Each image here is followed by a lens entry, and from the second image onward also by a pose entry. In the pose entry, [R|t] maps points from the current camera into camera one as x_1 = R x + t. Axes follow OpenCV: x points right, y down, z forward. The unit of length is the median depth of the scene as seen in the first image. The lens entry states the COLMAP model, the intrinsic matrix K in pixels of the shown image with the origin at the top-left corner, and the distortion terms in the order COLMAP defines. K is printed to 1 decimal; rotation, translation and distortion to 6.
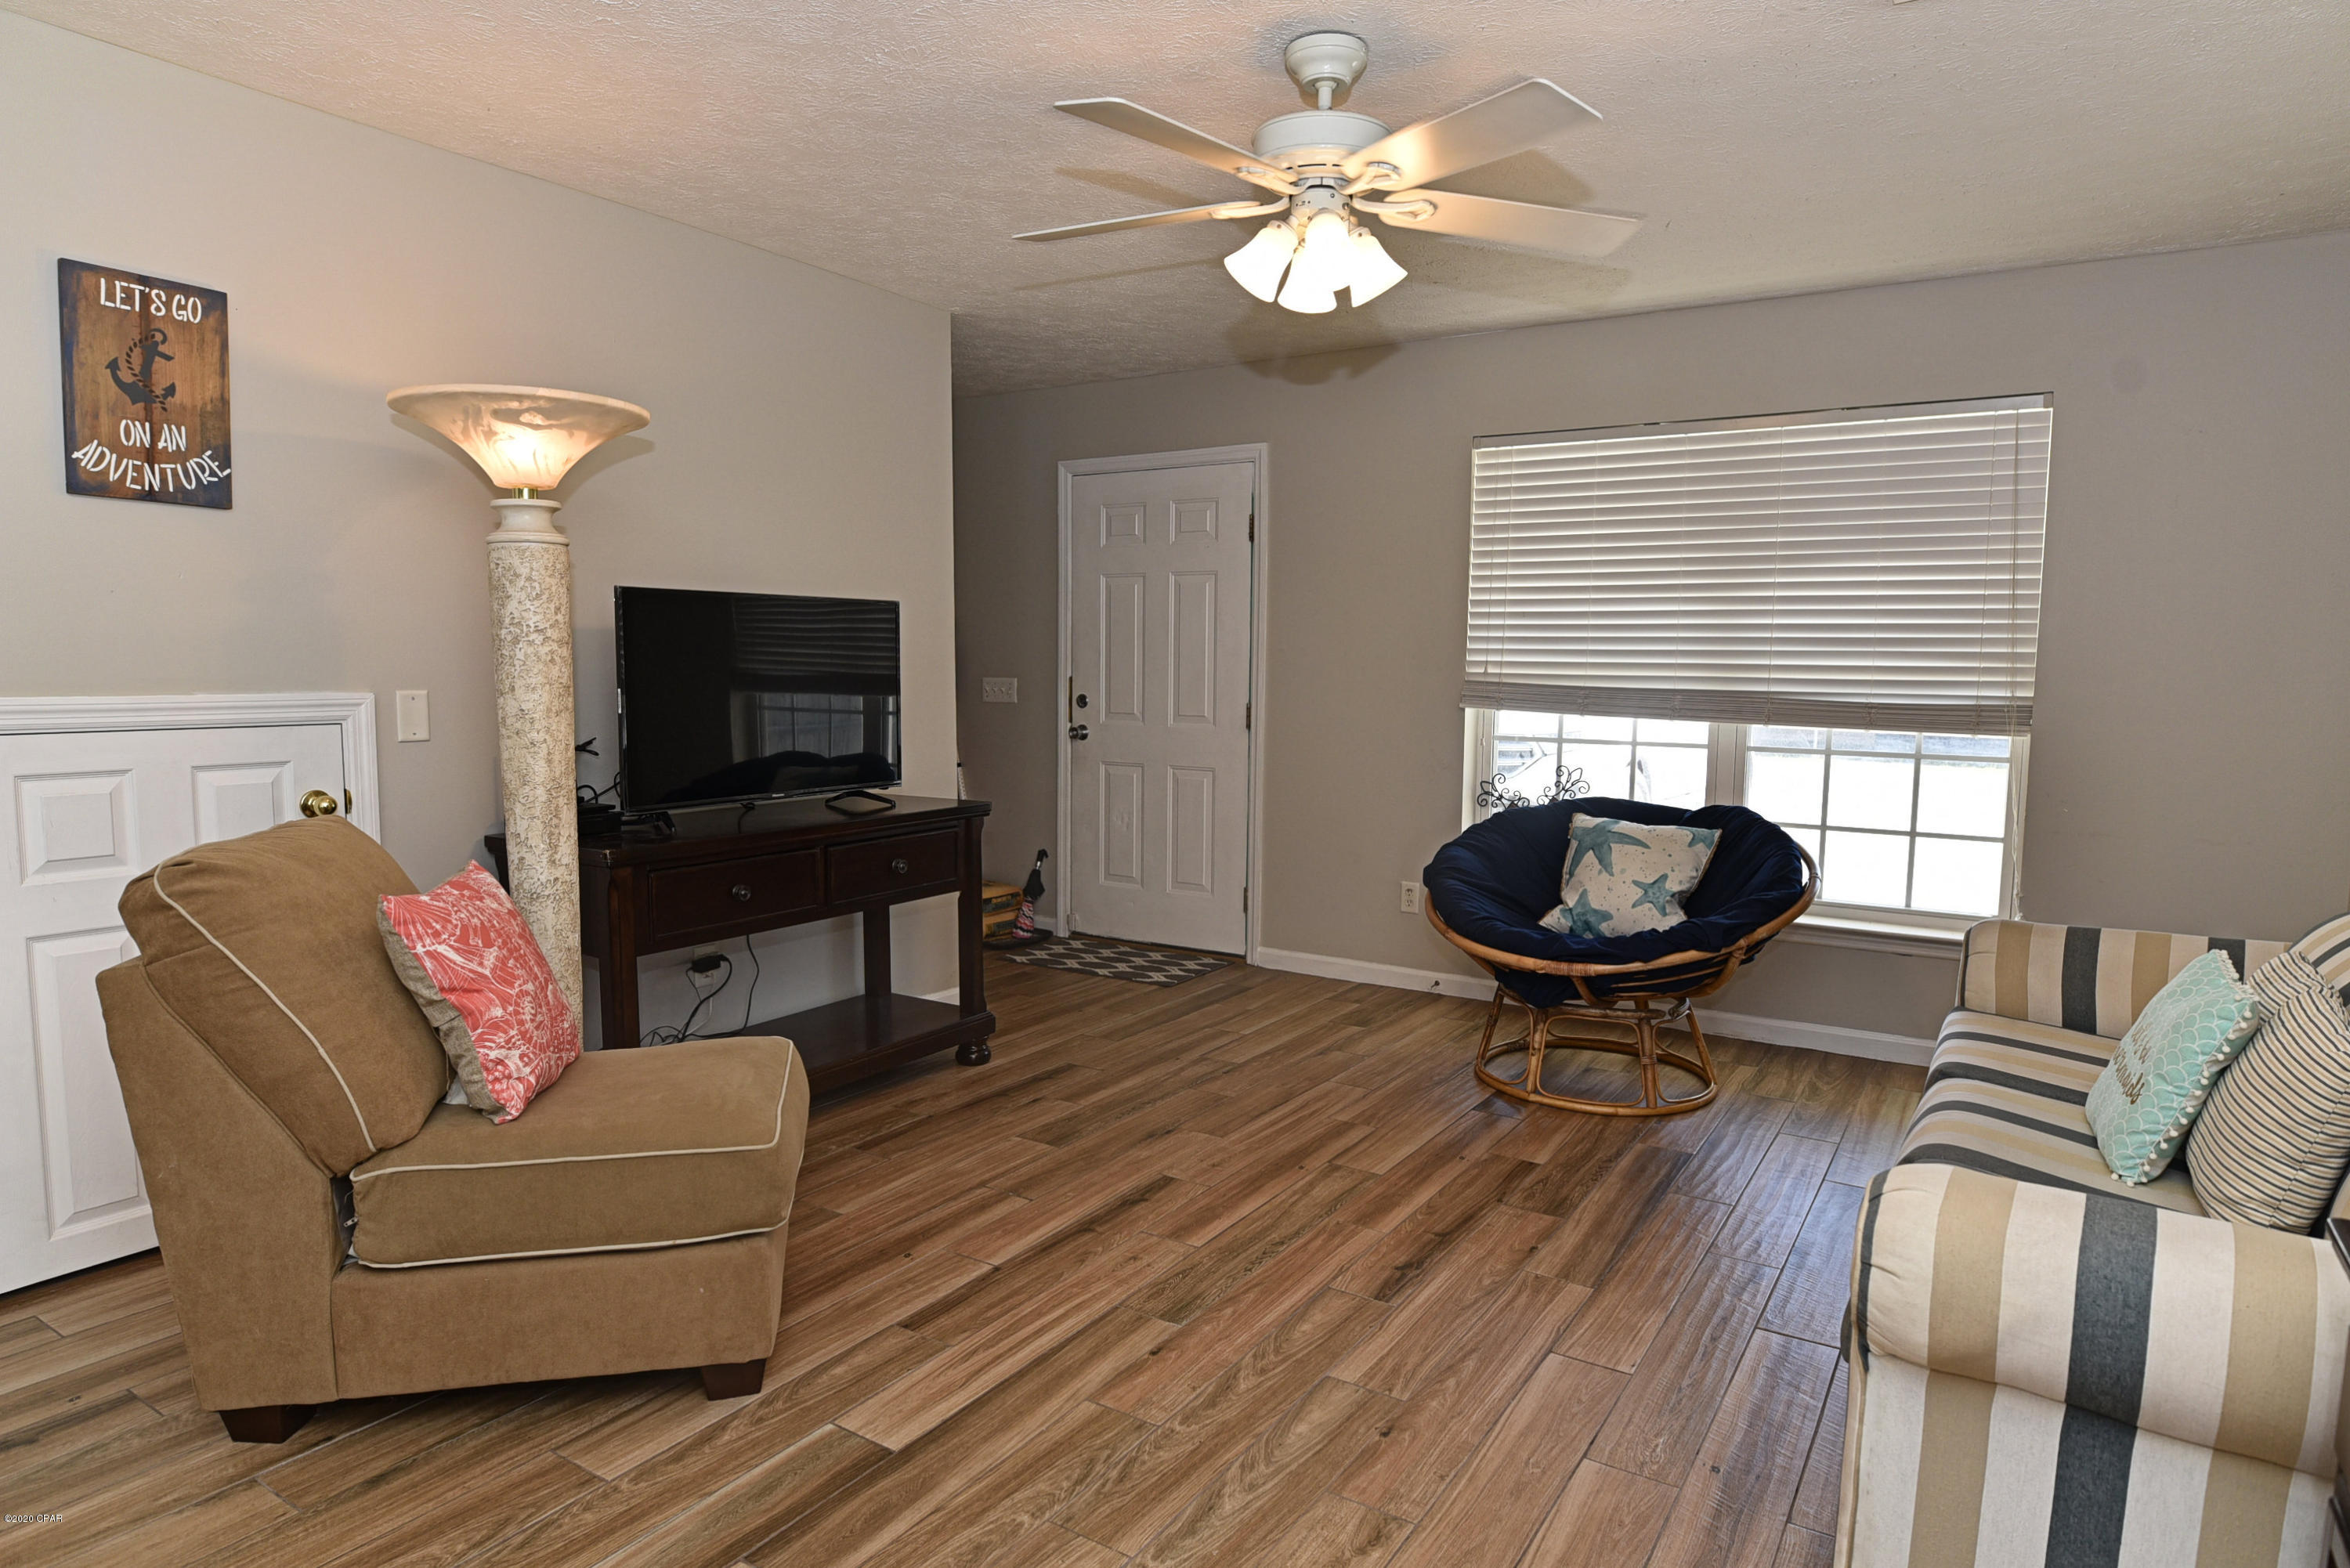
lens RADIAL K [[1351.0, 0, 1184.7], [0, 1351.0, 791.5], [0, 0, 1]] dist [-0.020183, -0.002437]
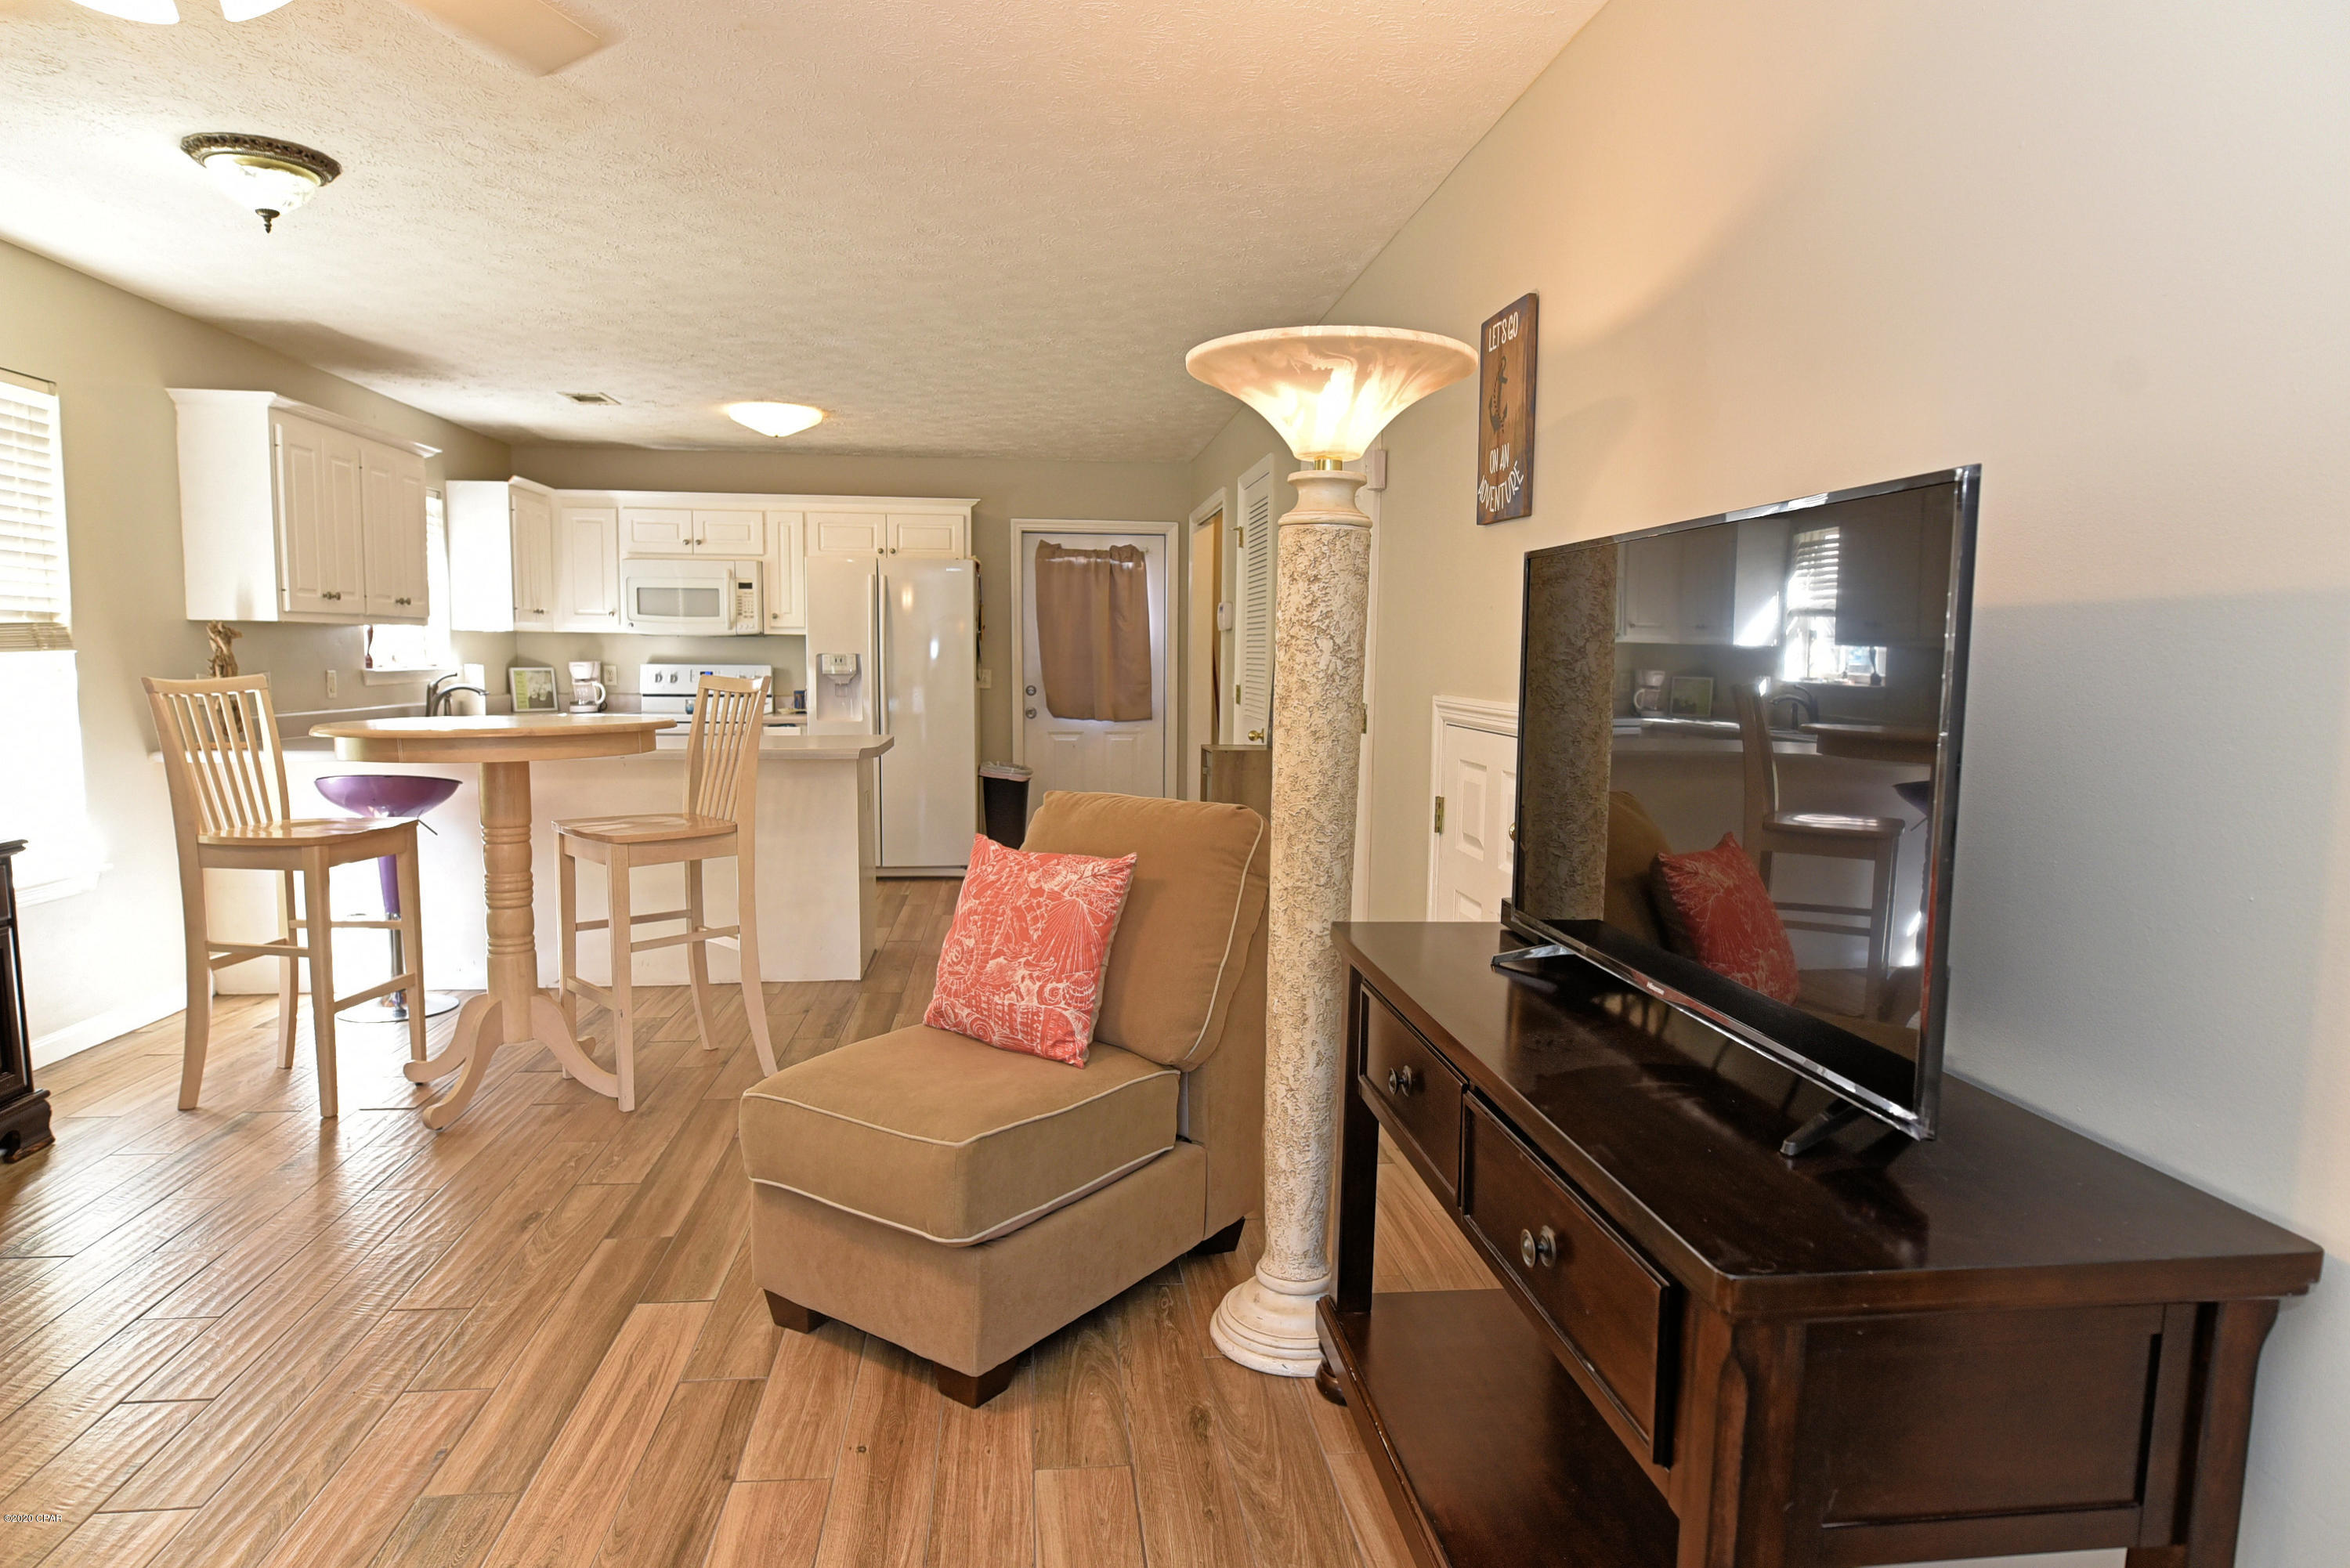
lens RADIAL K [[1351.0, 0, 1182.6], [0, 1351.0, 790.8], [0, 0, 1]] dist [-0.020183, -0.002437]
pose [[-0.772910, 0.044385, -0.632961, 0.081004], [-0.082563, 0.982035, 0.169681, -0.112686], [0.629121, 0.183407, -0.755360, 1.141466]]
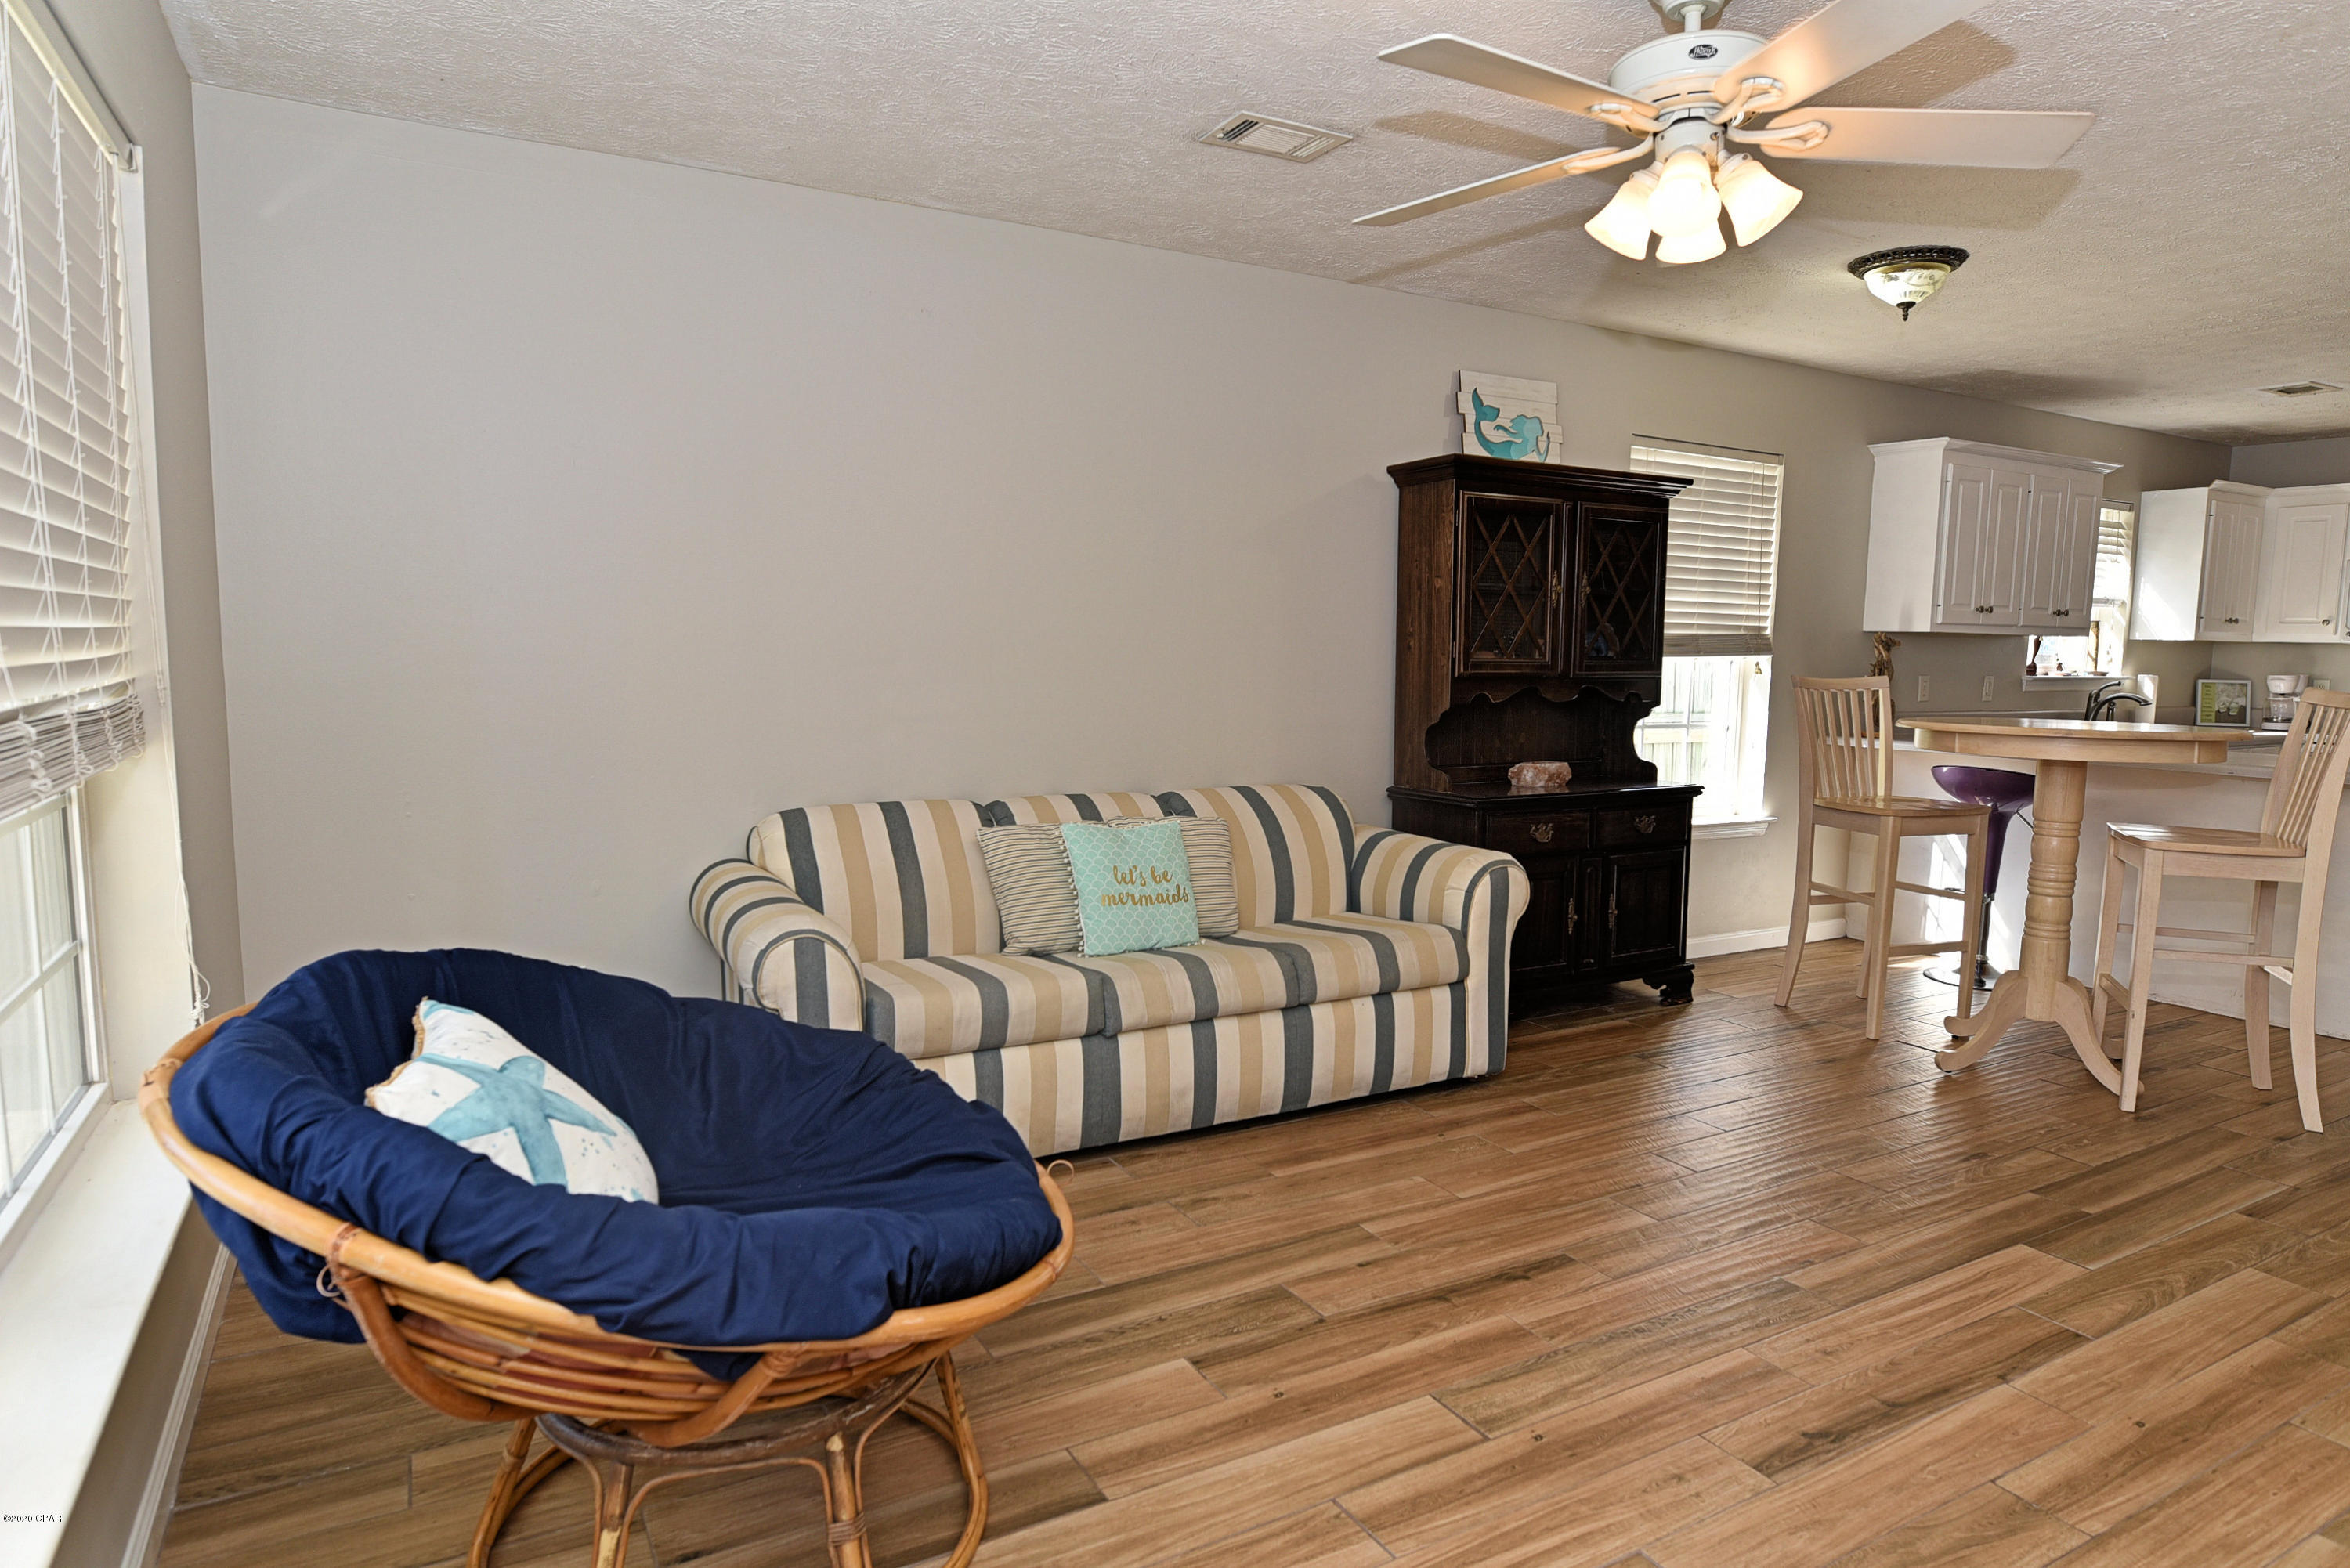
lens RADIAL K [[1351.0, 0, 1186.6], [0, 1351.0, 794.1], [0, 0, 1]] dist [-0.020183, -0.002437]
pose [[-0.883611, -0.076679, 0.461901, -0.031629], [0.021819, 0.978684, 0.204209, -0.130615], [-0.467713, 0.190520, -0.863103, 1.314962]]
